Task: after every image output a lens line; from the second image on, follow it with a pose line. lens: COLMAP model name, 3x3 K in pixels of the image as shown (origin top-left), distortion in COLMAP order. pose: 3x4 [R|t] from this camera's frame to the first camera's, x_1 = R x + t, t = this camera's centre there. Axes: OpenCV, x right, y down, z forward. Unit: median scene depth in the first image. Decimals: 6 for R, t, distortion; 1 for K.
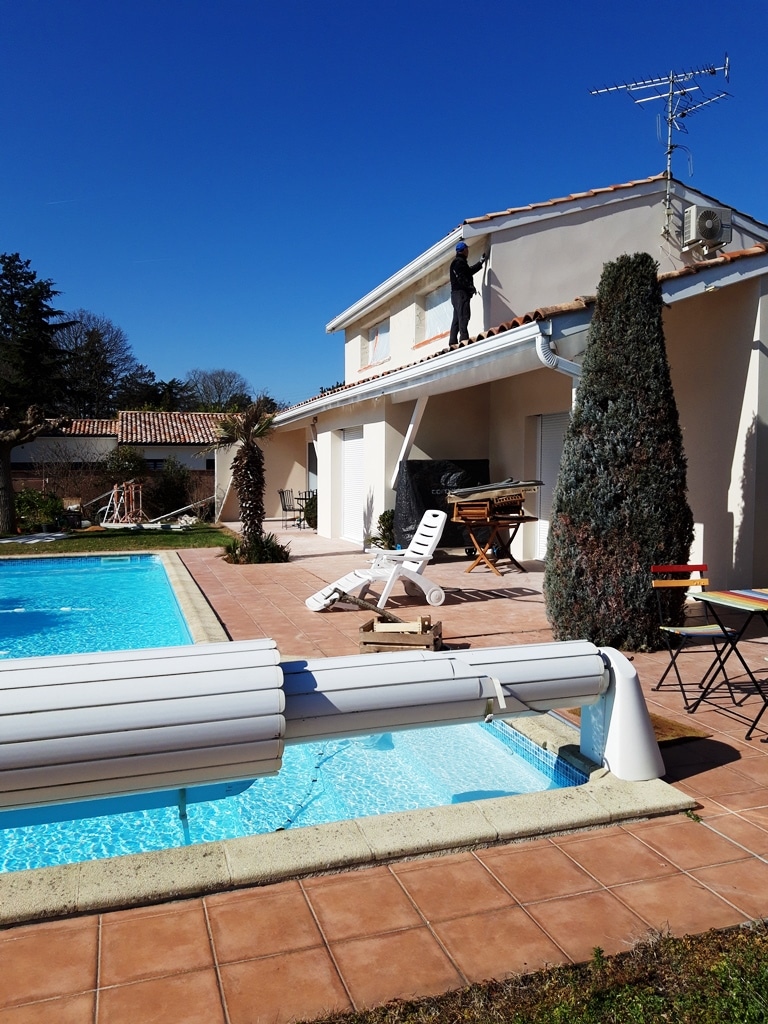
lens RADIAL K [[786.6, 0, 384.4], [0, 786.6, 511.5], [0, 0, 1]] dist [0.080971, -0.132978]
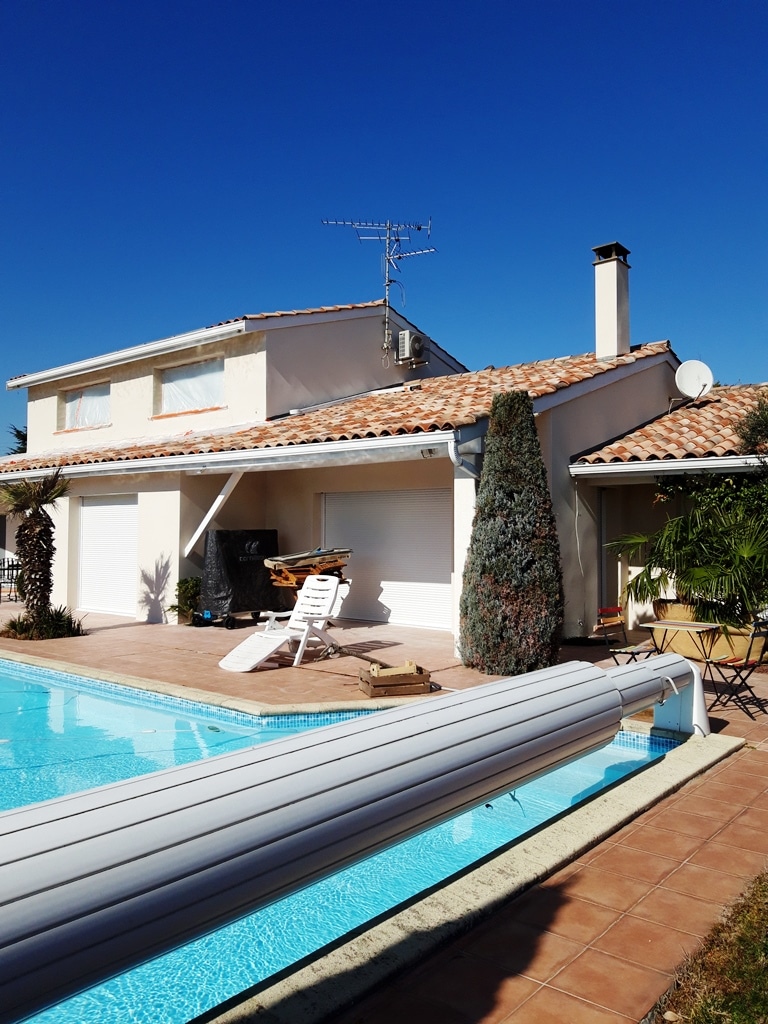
lens RADIAL K [[786.6, 0, 384.9], [0, 786.6, 509.4], [0, 0, 1]] dist [0.080971, -0.132978]
pose [[0.855186, 0.020826, 0.517902, -0.635031], [0.022744, 0.996722, -0.077637, -0.009265], [-0.517821, 0.078173, 0.851910, -0.059294]]
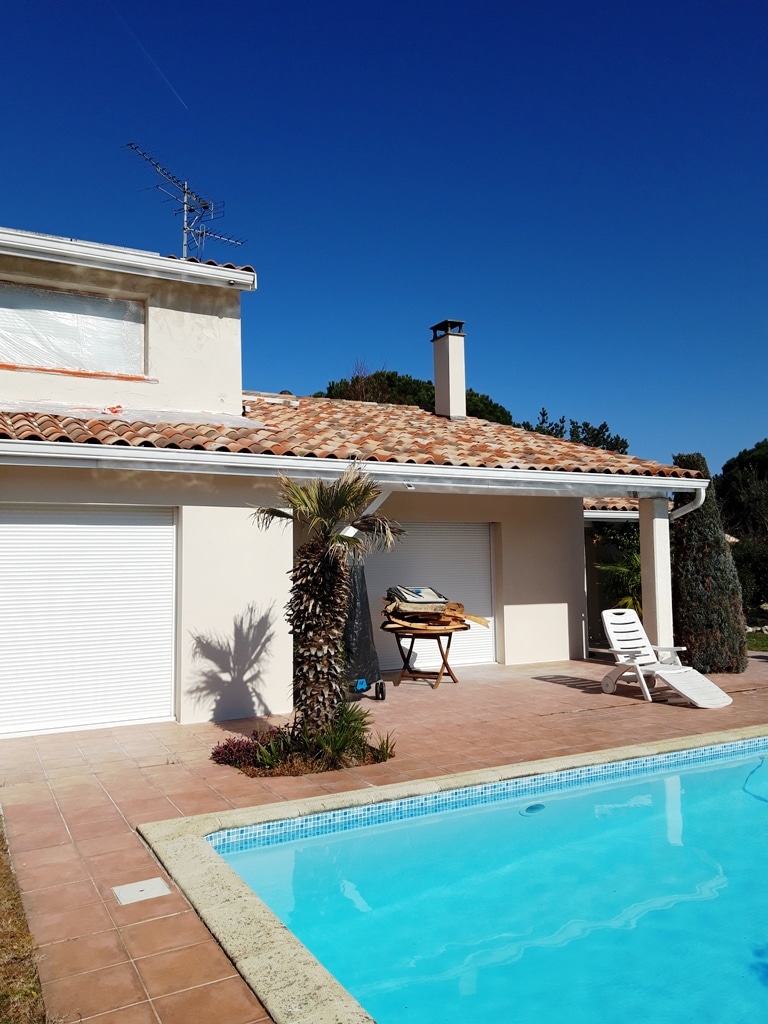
lens RADIAL K [[786.6, 0, 378.4], [0, 786.6, 511.8], [0, 0, 1]] dist [0.080971, -0.132978]
pose [[-0.171088, 0.076806, 0.982257, -1.416432], [0.073778, 0.995157, -0.064964, -0.126315], [-0.982490, 0.061354, -0.175926, 2.112679]]
